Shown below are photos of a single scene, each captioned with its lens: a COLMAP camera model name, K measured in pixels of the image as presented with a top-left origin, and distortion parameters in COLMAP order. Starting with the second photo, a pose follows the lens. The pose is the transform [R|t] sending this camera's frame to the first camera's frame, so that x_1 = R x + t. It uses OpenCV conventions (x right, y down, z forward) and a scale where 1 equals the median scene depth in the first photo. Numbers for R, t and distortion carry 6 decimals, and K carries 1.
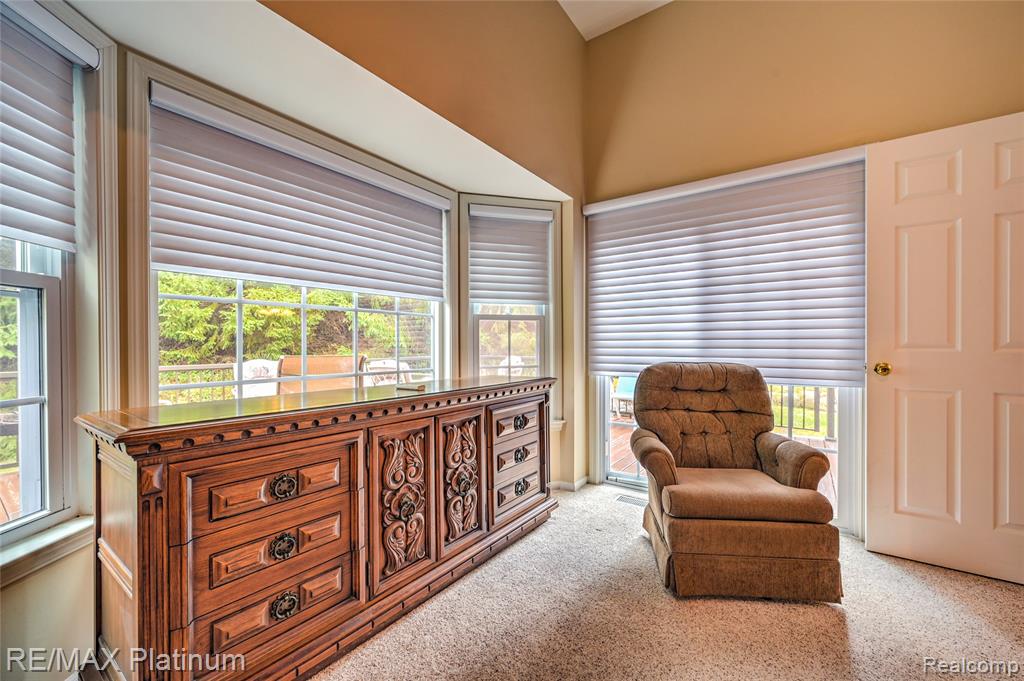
lens RADIAL K [[410.3, 0, 517.8], [0, 410.3, 344.3], [0, 0, 1]] dist [-0.000701, 0.000031]
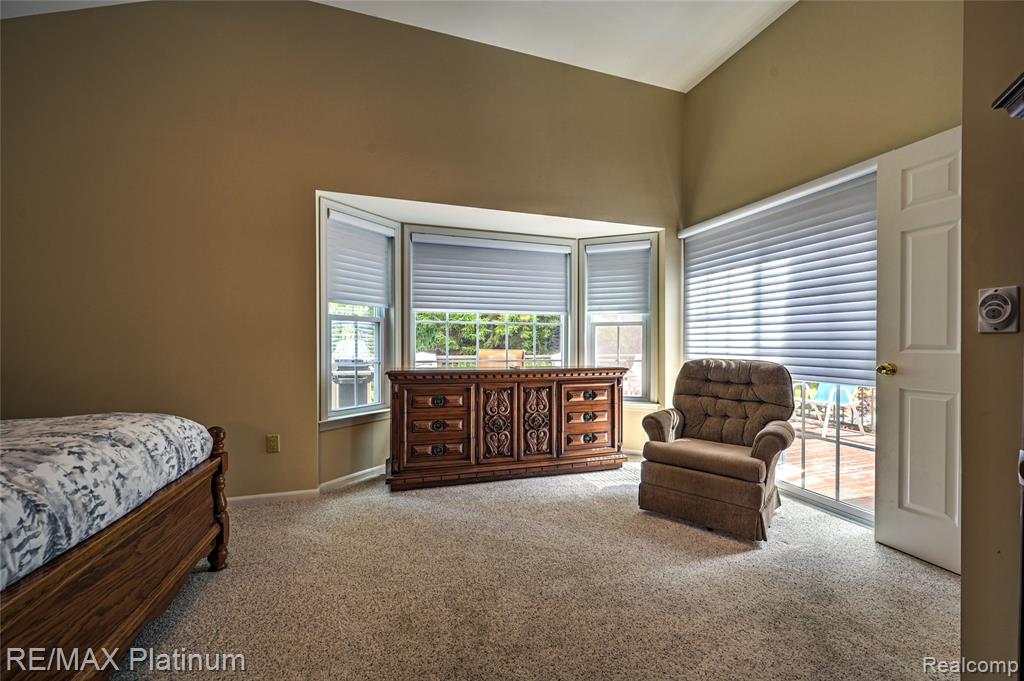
lens RADIAL K [[405.6, 0, 514.9], [0, 405.6, 344.4], [0, 0, 1]] dist [-0.000801, -0.000033]
pose [[0.800669, 0.007022, -0.599065, 0.727491], [-0.006009, 0.999975, 0.003690, -0.001186], [0.599076, 0.000645, 0.800692, -0.387171]]
